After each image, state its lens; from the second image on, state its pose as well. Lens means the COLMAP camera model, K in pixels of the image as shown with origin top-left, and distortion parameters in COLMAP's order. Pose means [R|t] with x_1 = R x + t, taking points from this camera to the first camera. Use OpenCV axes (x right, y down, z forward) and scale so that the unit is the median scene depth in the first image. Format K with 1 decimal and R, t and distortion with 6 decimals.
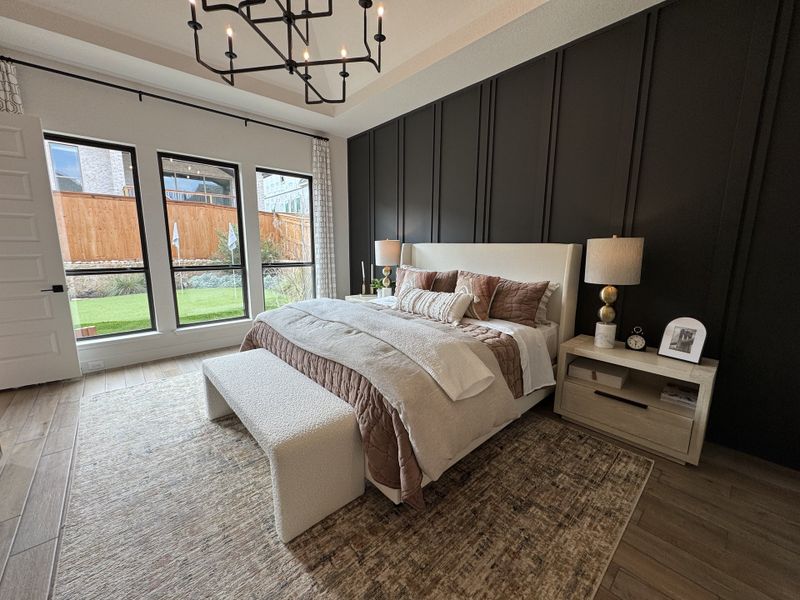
lens RADIAL K [[319.3, 0, 401.7], [0, 319.3, 299.1], [0, 0, 1]] dist [-0.001891, 0.000224]
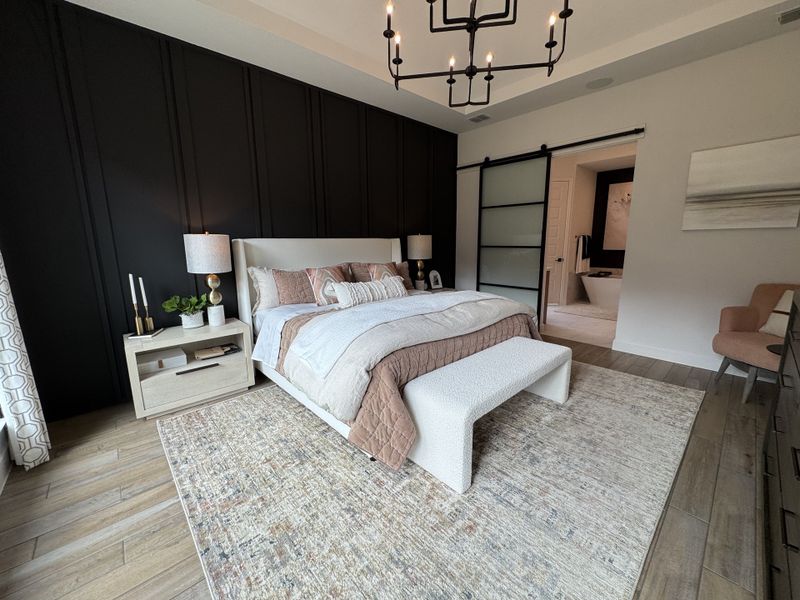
lens RADIAL K [[319.3, 0, 398.6], [0, 319.3, 299.1], [0, 0, 1]] dist [-0.001891, 0.000224]
pose [[-0.004177, -0.187123, 0.982328, -1.156712], [0.175103, 0.967022, 0.184952, -0.175160], [-0.984541, 0.172781, 0.028727, 1.007165]]
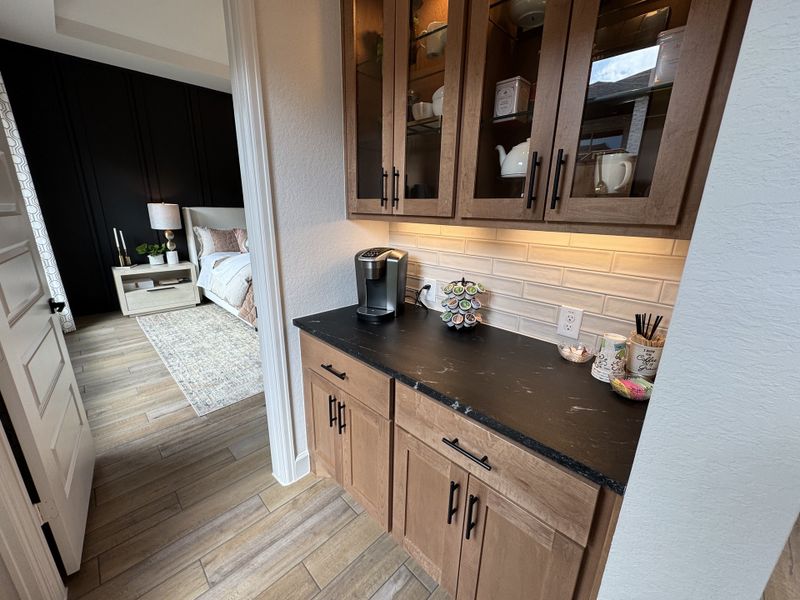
lens RADIAL K [[319.3, 0, 398.8], [0, 319.3, 297.9], [0, 0, 1]] dist [-0.001891, 0.000224]
pose [[-0.048626, -0.279540, 0.958902, -1.841309], [0.146399, 0.947674, 0.283691, -0.128335], [-0.988030, 0.154177, -0.005157, 0.512347]]
